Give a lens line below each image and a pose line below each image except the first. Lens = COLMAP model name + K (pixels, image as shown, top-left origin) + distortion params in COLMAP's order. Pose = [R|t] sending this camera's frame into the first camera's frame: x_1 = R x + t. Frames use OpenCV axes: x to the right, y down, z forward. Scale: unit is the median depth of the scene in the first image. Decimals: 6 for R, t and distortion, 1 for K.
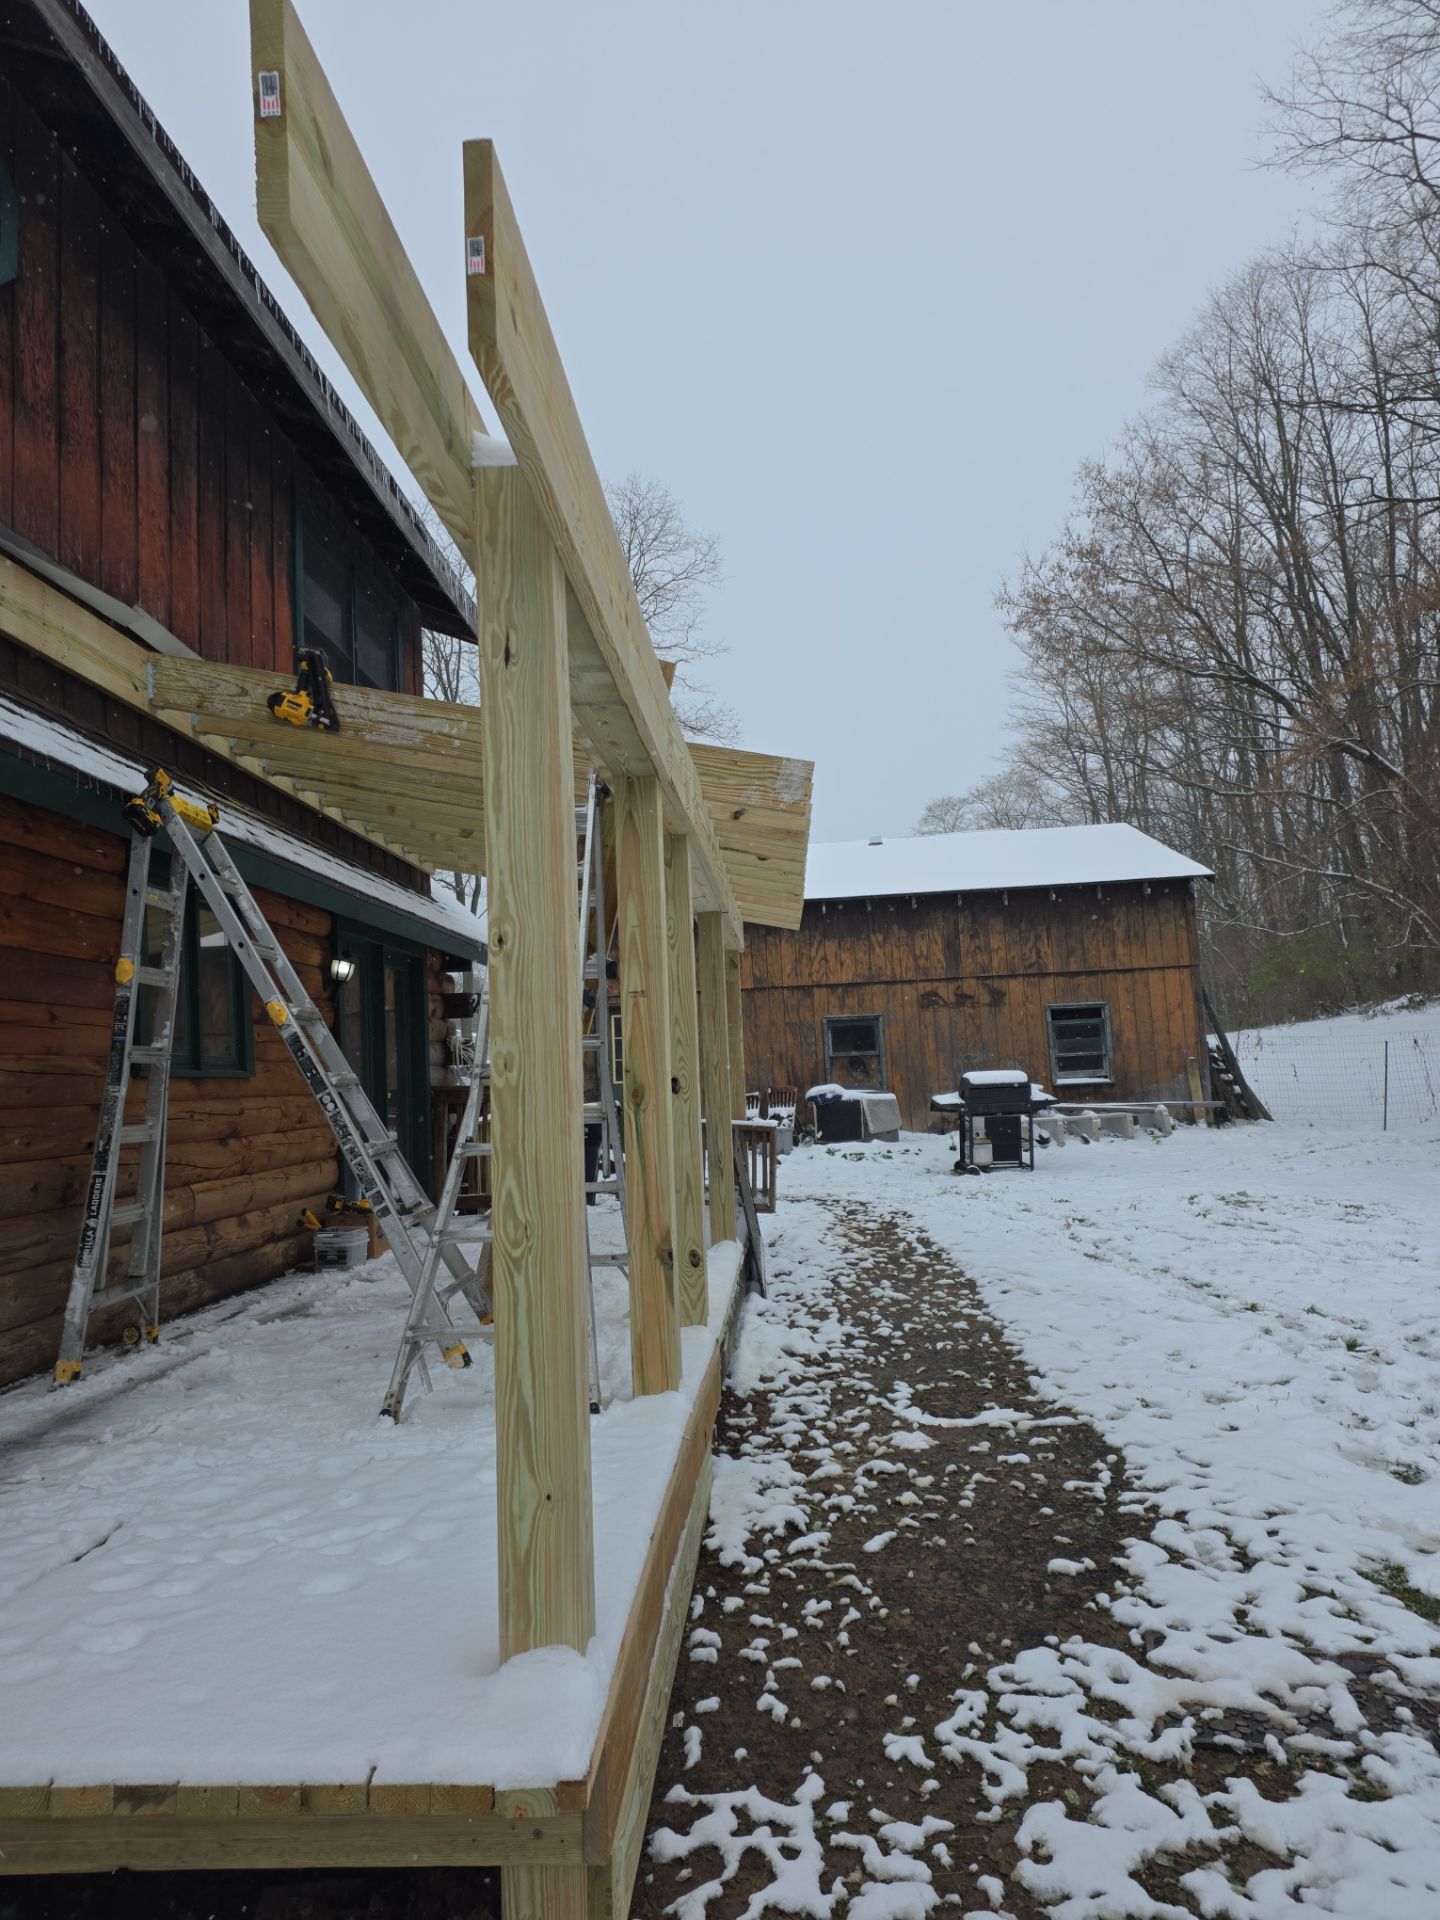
lens RADIAL K [[1266.2, 0, 724.2], [0, 1266.2, 954.7], [0, 0, 1]] dist [0.053030, -0.024520]
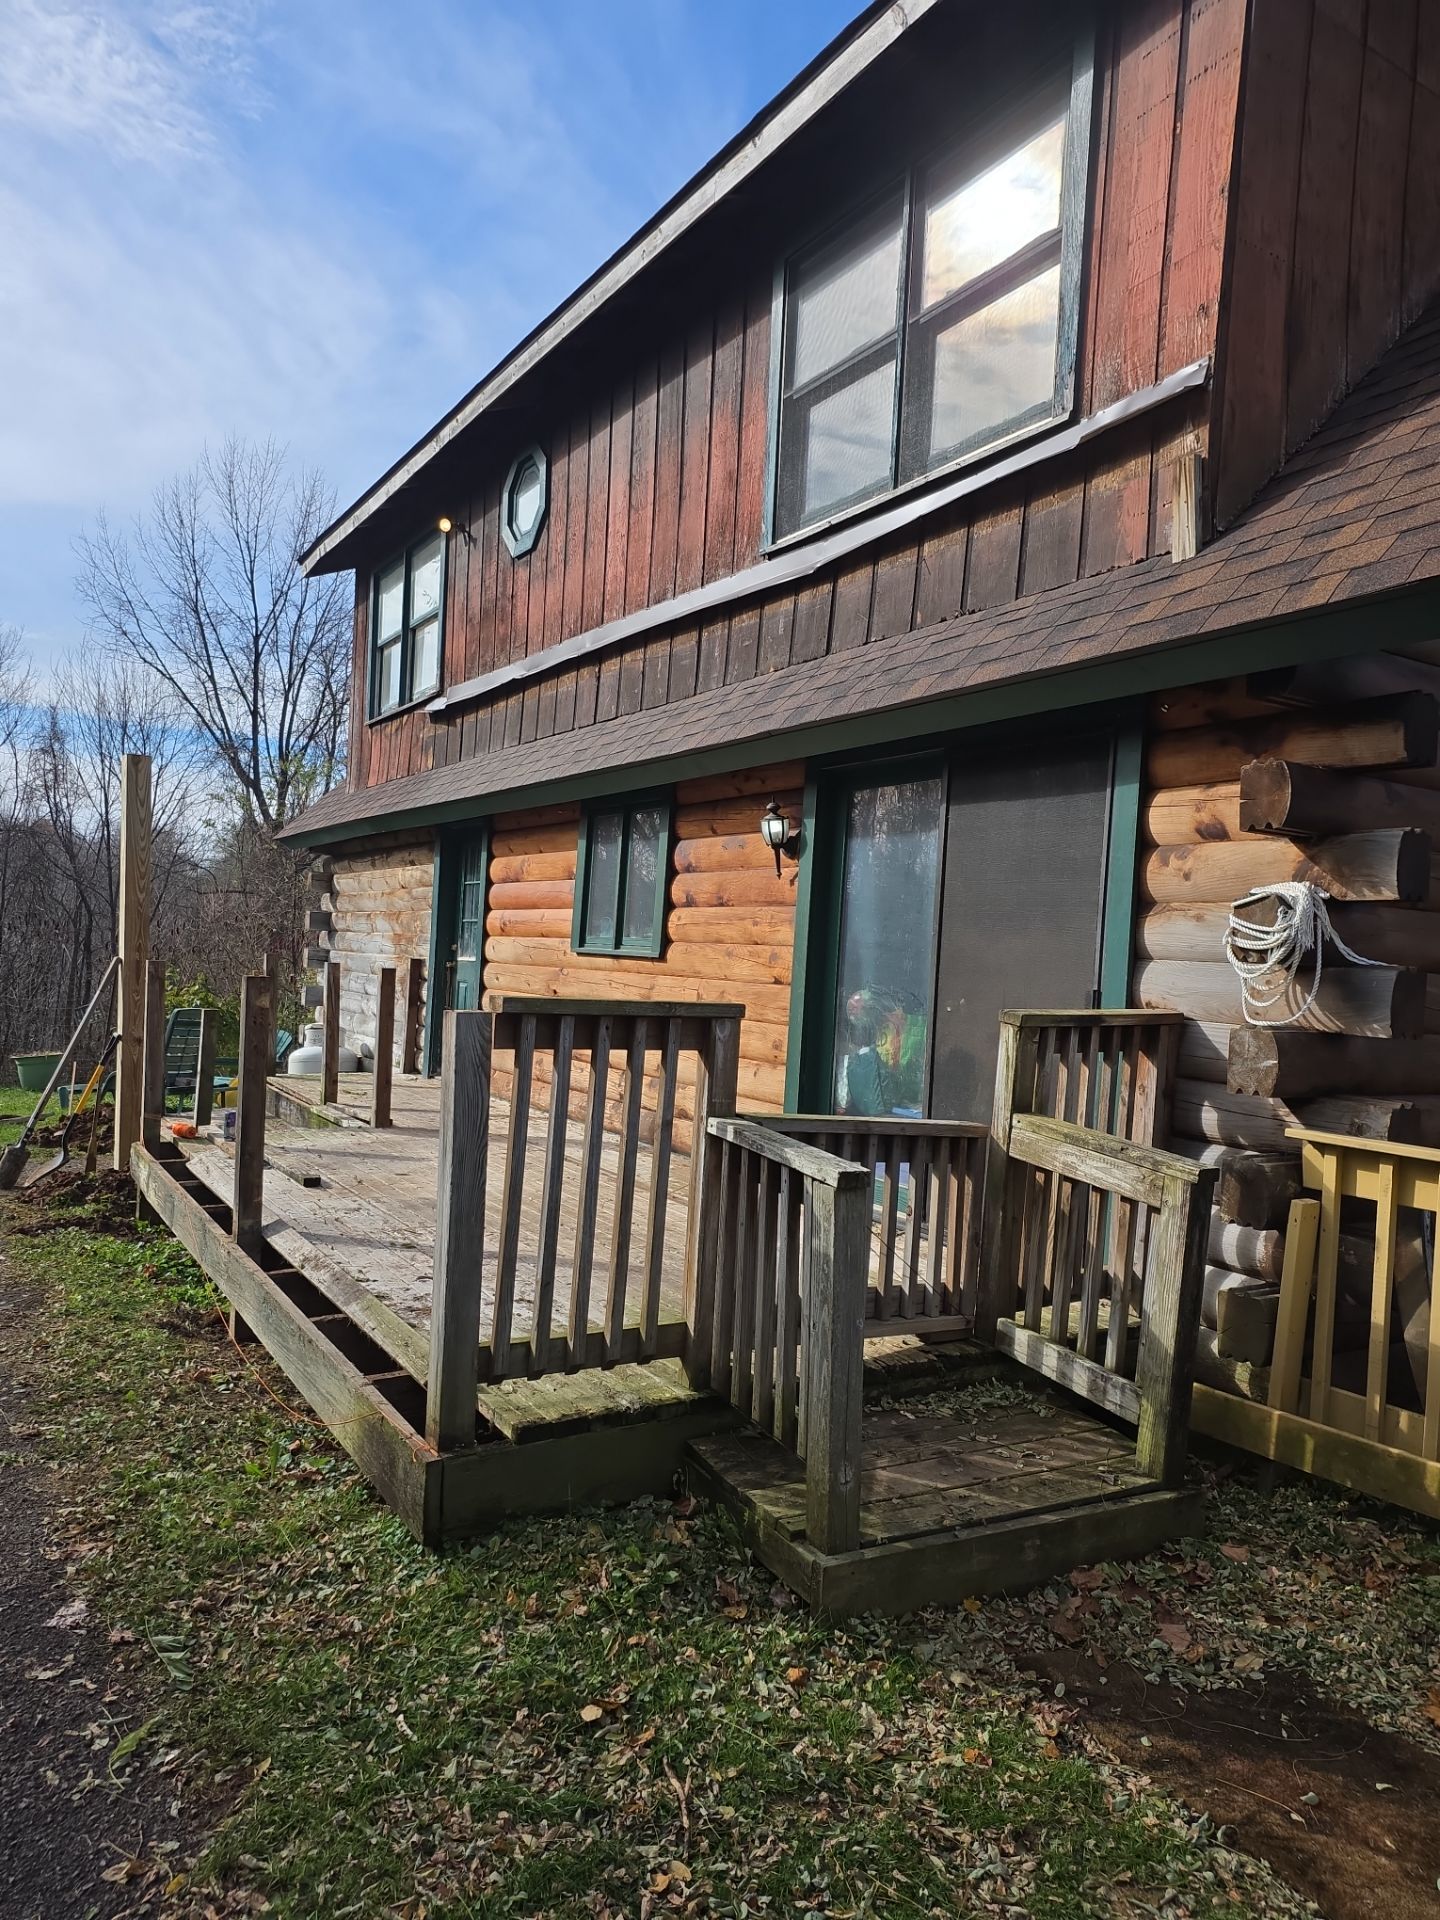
lens RADIAL K [[1266.2, 0, 729.1], [0, 1266.2, 967.4], [0, 0, 1]] dist [0.053030, -0.024520]
pose [[-0.820488, 0.013002, -0.571516, 0.323941], [0.048560, 0.997713, -0.047017, 0.260918], [0.569598, -0.066330, -0.819243, 3.143484]]
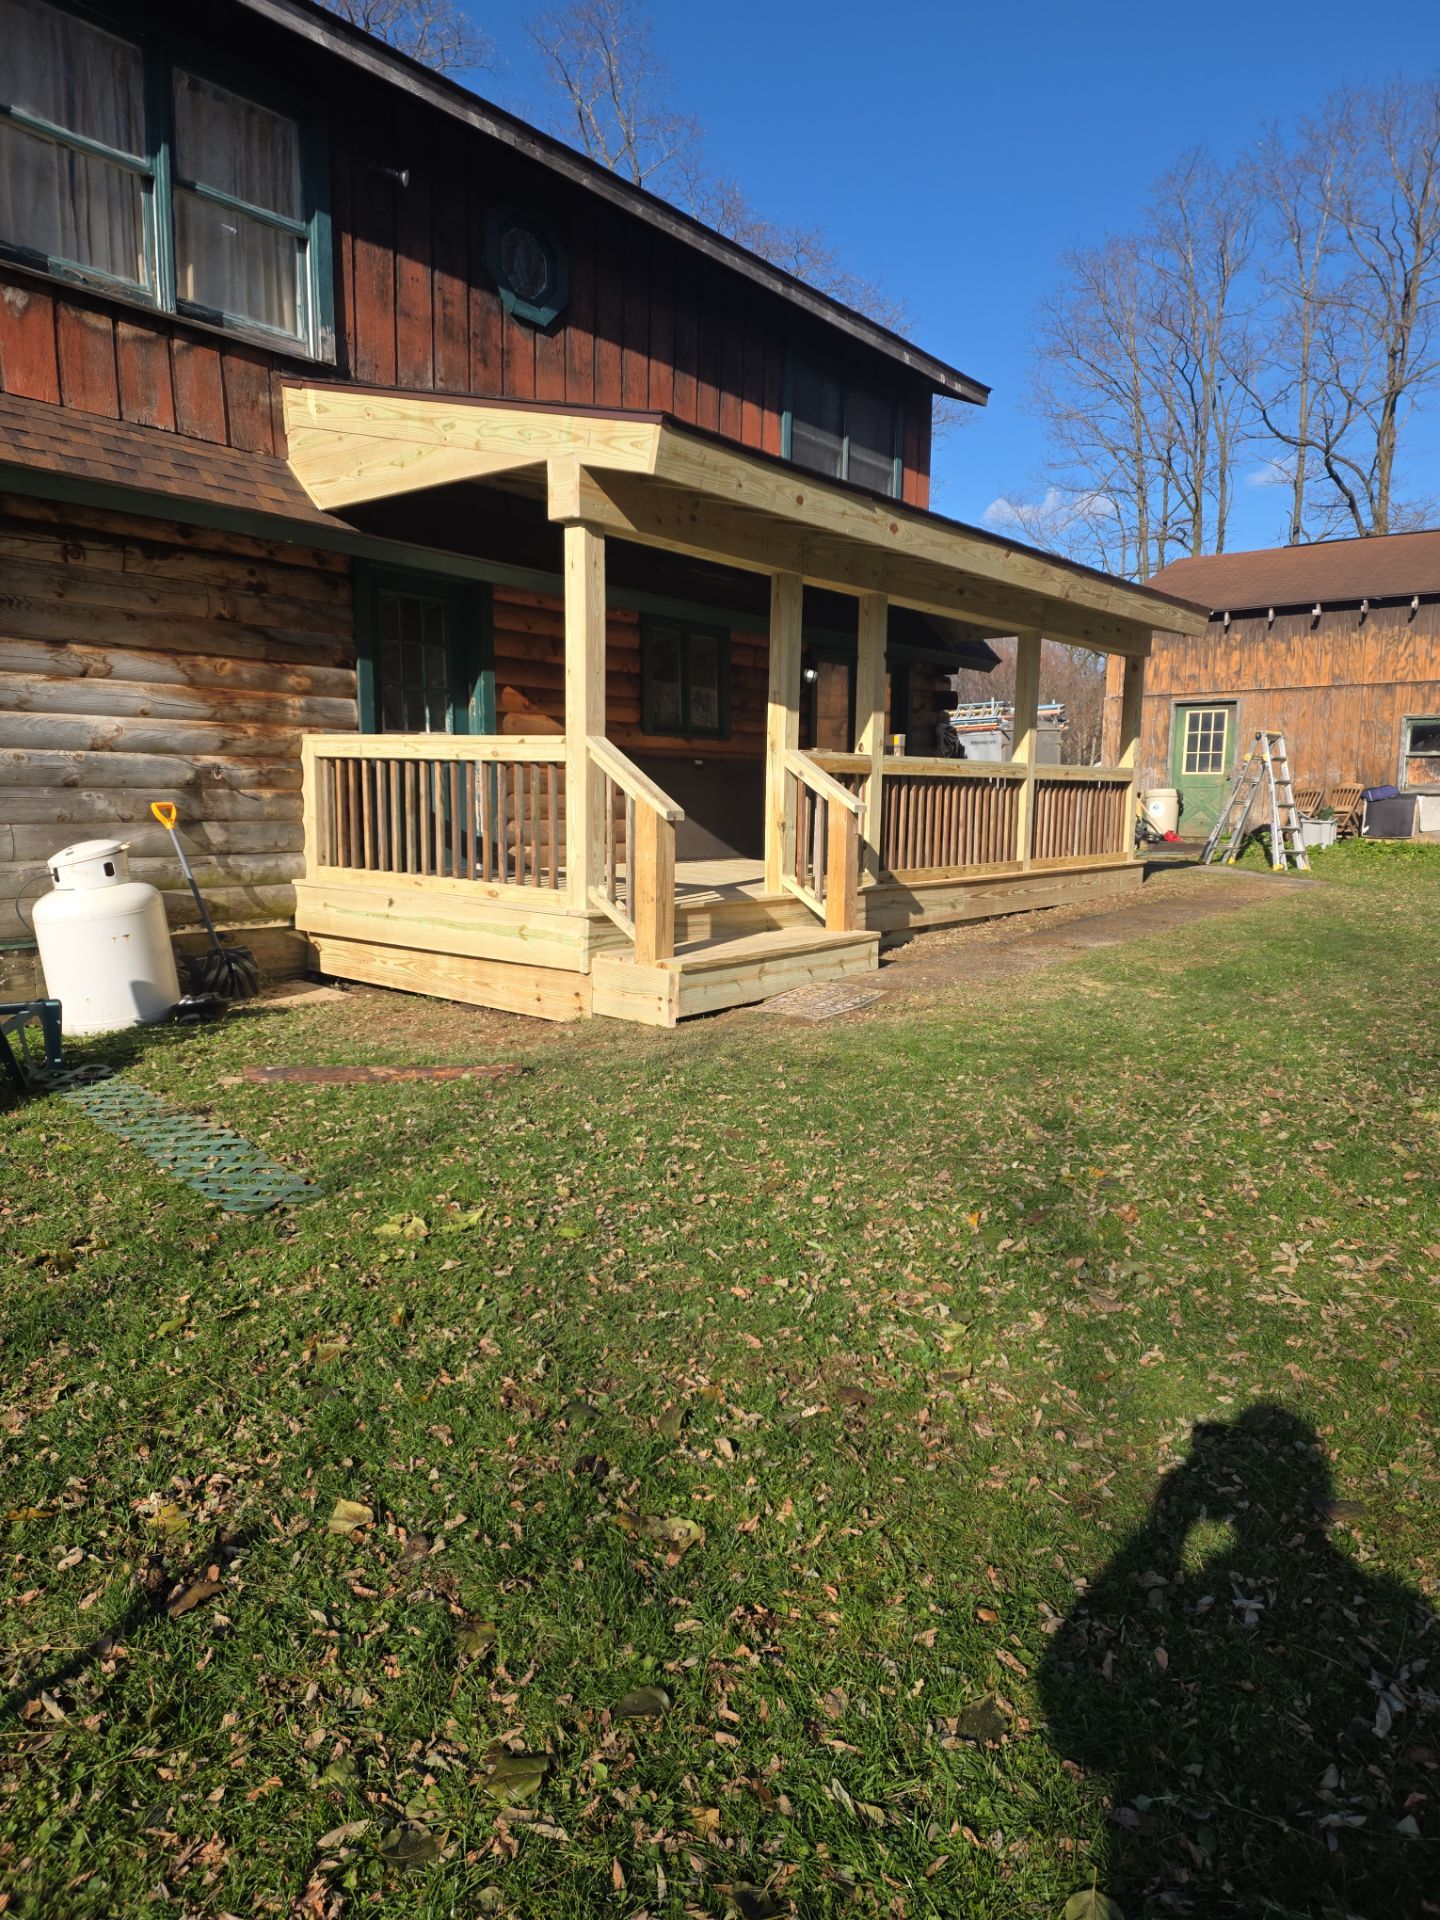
lens RADIAL K [[1266.2, 0, 736.3], [0, 1266.2, 962.6], [0, 0, 1]] dist [0.053030, -0.024520]
pose [[0.812887, 0.128666, -0.568032, 1.052811], [0.010437, 0.971919, 0.235086, -0.022096], [0.582328, -0.197027, 0.788717, -0.664047]]
